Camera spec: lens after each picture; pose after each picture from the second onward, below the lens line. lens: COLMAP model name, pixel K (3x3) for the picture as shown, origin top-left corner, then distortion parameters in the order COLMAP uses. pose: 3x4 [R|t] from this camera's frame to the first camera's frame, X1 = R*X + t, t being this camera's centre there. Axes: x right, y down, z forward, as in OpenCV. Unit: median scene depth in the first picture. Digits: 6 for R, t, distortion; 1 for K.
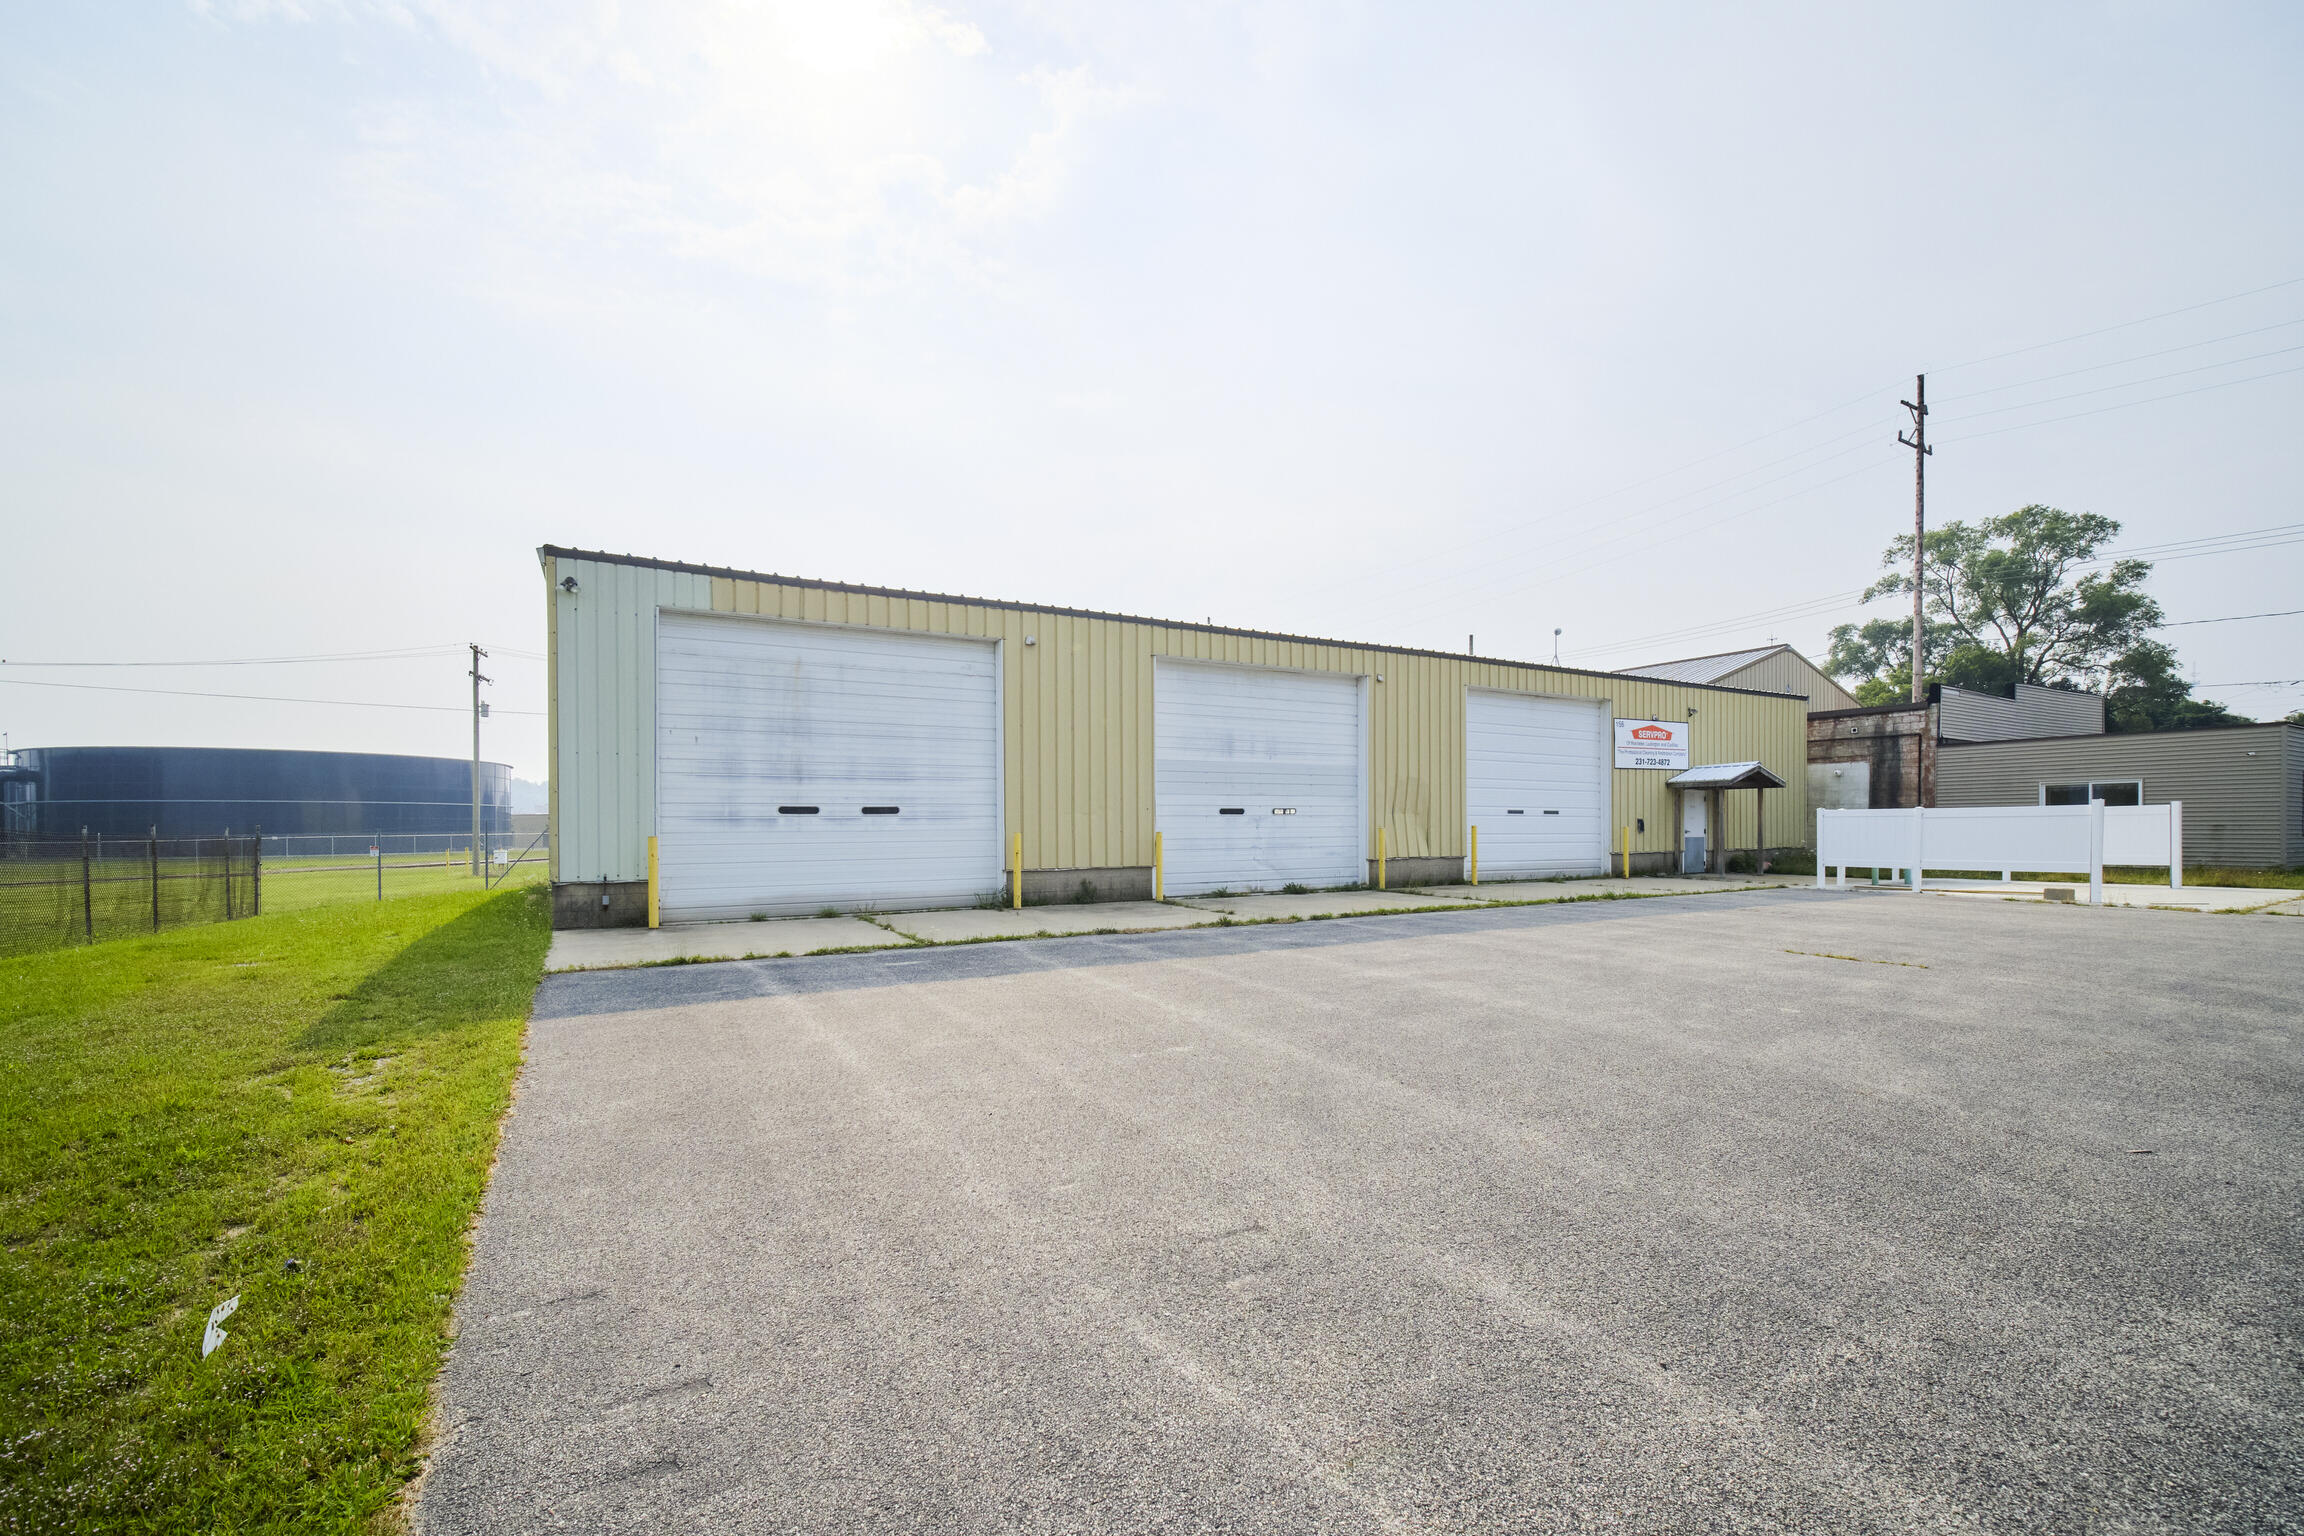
lens RADIAL K [[910.4, 0, 1104.1], [0, 910.4, 831.9], [0, 0, 1]] dist [-0.005245, 0.000665]
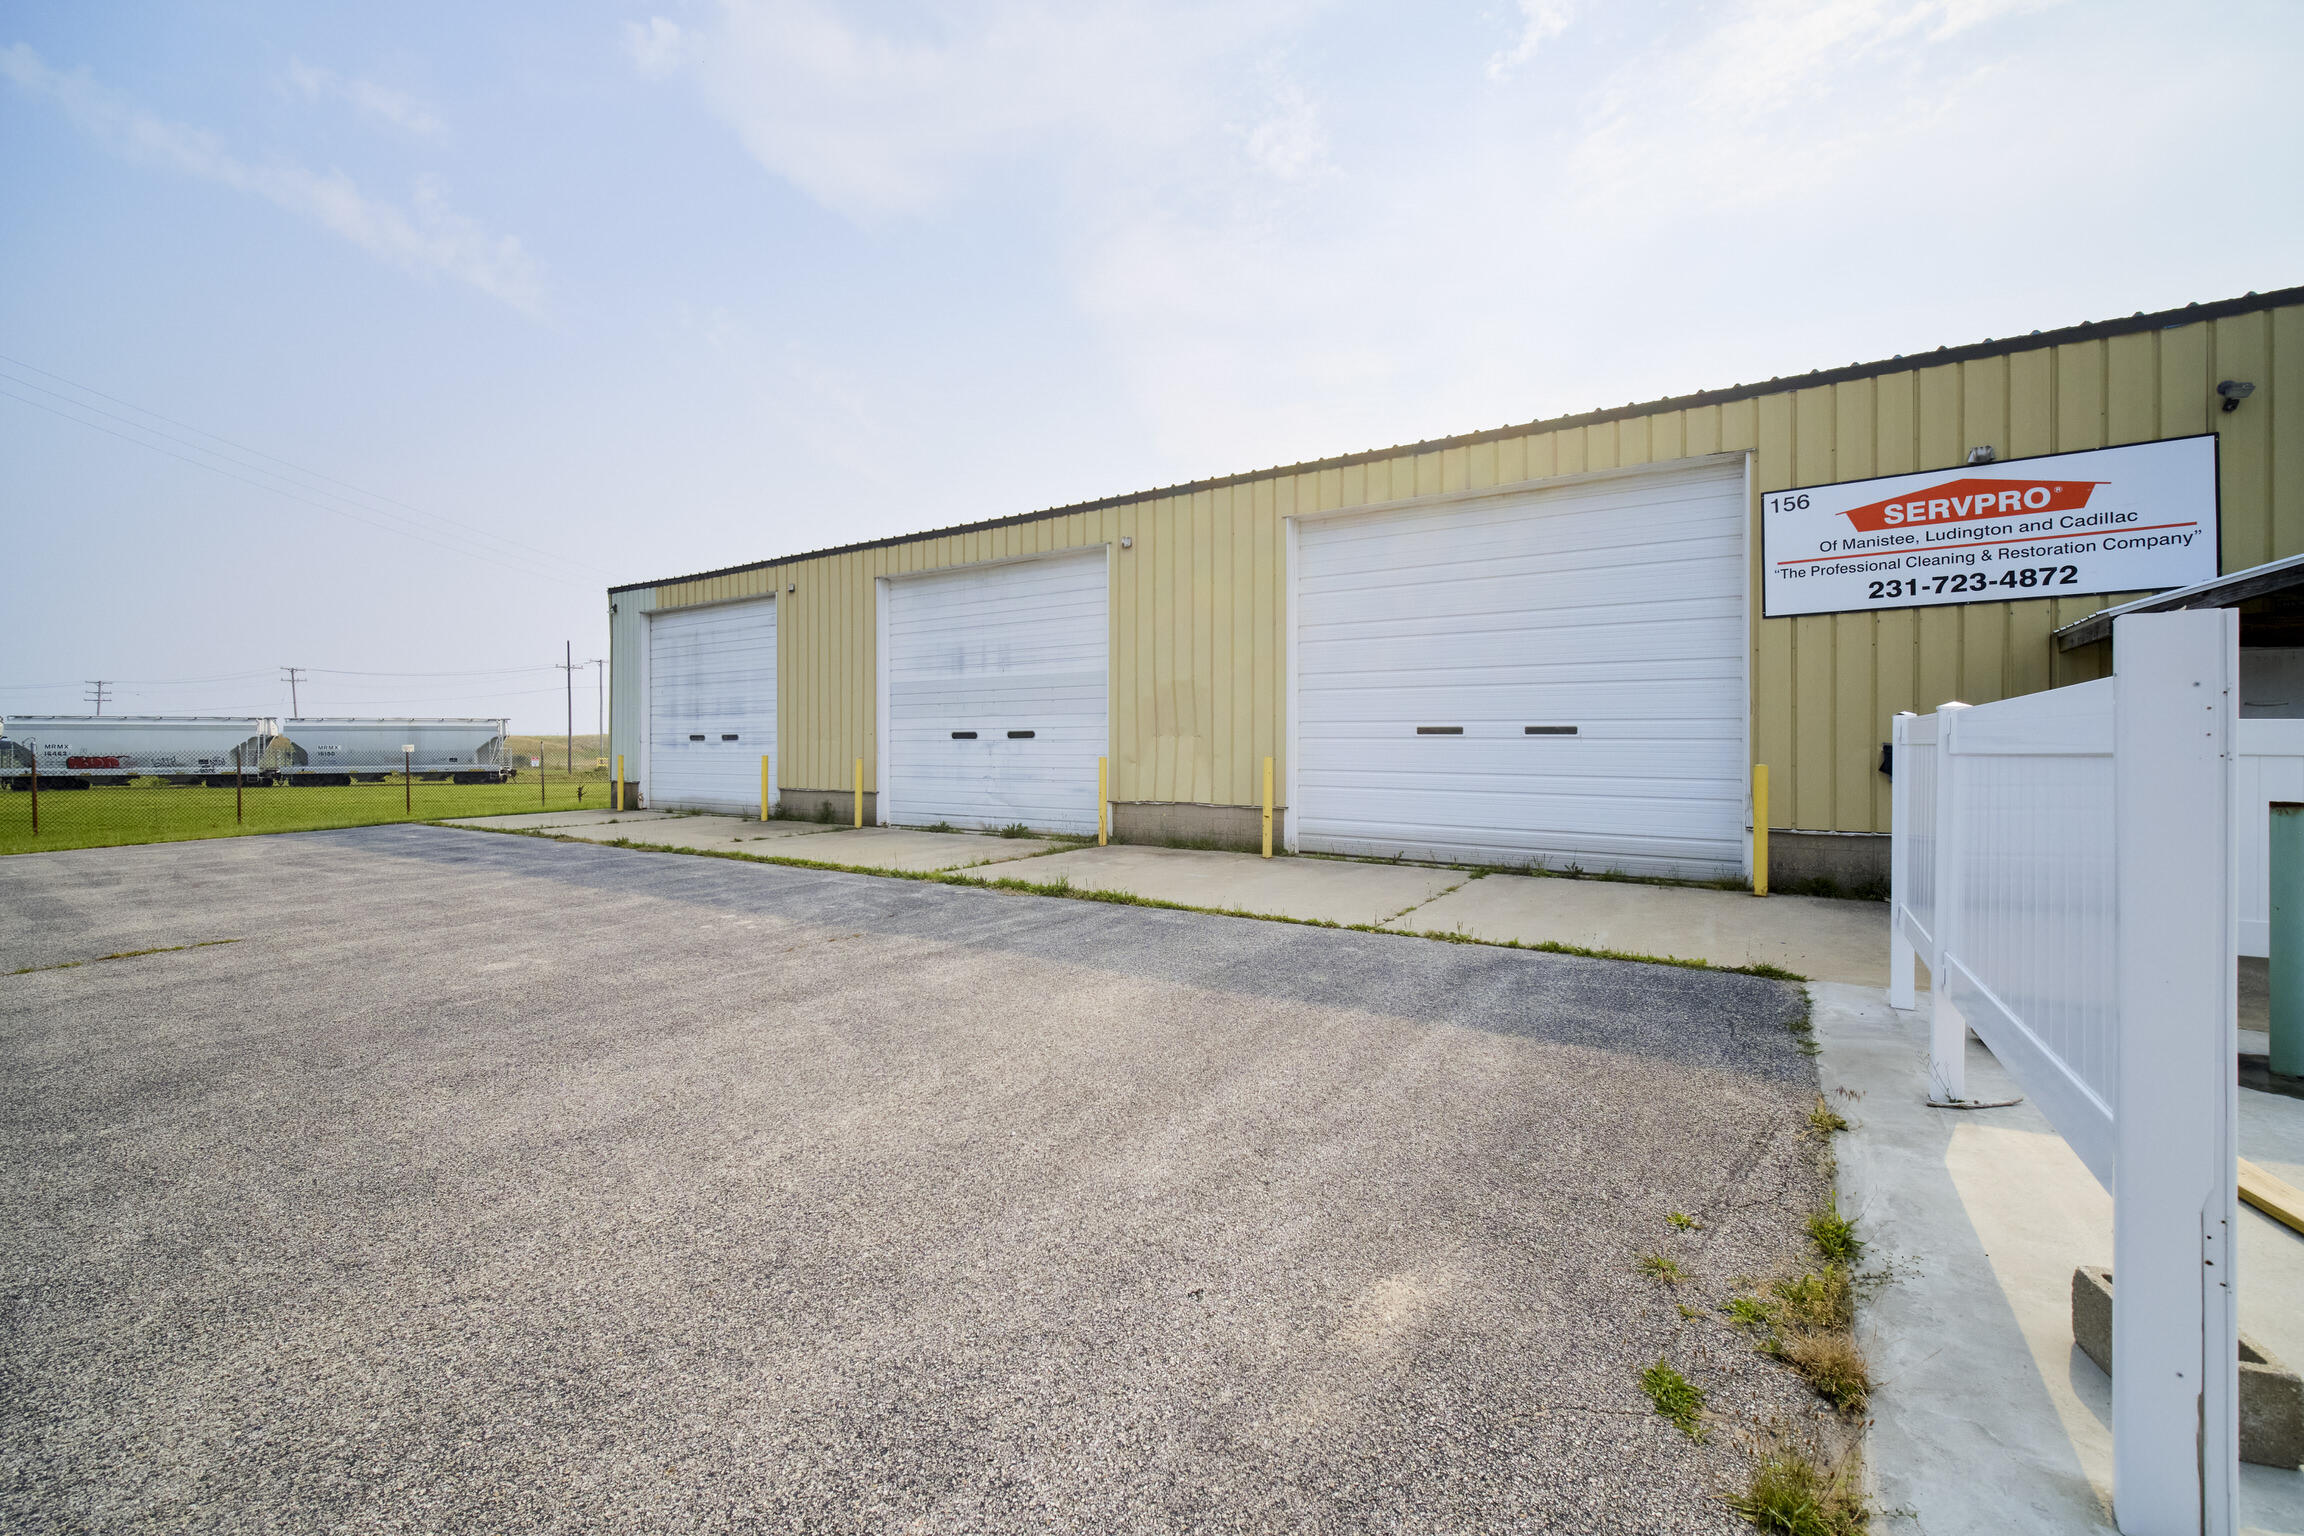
lens RADIAL K [[910.4, 0, 1153.8], [0, 910.4, 762.1], [0, 0, 1]] dist [-0.005245, 0.000665]
pose [[0.488155, 0.010868, -0.872689, 0.863659], [-0.021610, 0.999766, 0.000363, -0.001360], [0.872489, 0.018682, 0.488276, 0.638864]]
